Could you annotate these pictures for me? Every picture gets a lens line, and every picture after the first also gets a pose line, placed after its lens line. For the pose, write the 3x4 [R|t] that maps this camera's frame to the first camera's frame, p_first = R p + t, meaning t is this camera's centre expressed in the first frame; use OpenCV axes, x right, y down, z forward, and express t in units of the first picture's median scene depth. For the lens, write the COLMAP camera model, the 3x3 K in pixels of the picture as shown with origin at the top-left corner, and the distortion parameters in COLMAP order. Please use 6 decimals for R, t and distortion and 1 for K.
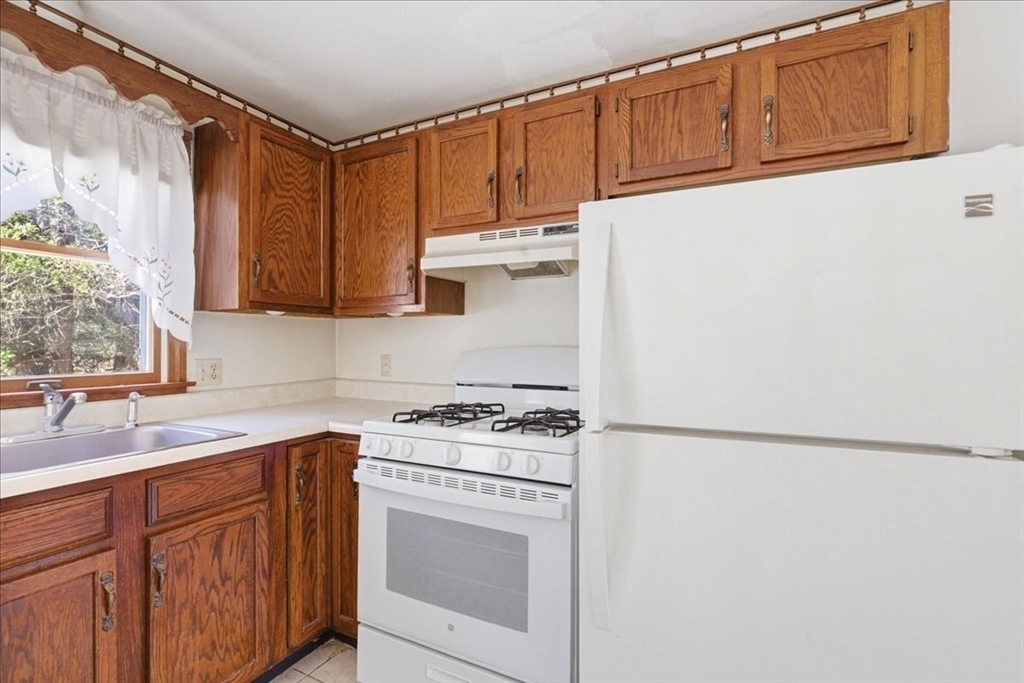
lens RADIAL K [[467.0, 0, 514.8], [0, 467.0, 344.4], [0, 0, 1]] dist [-0.009297, 0.001289]
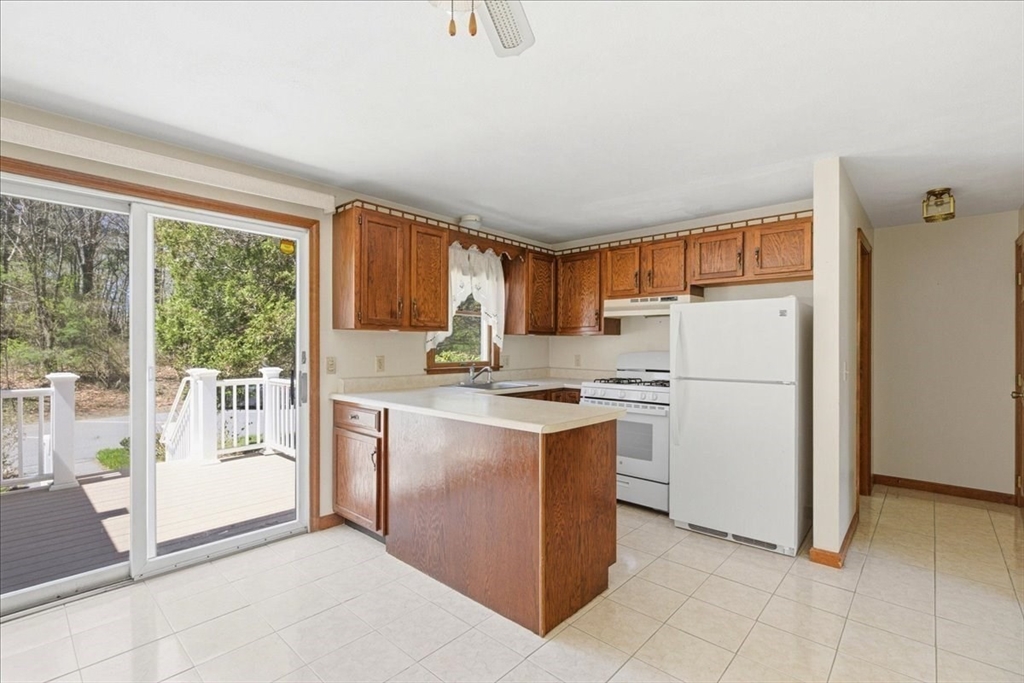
lens RADIAL K [[467.0, 0, 508.2], [0, 467.0, 344.1], [0, 0, 1]] dist [-0.009297, 0.001289]
pose [[0.956890, 0.001608, -0.290446, 0.010001], [-0.002805, 0.999989, -0.003704, -0.018697], [0.290436, 0.004359, 0.956884, -1.324647]]
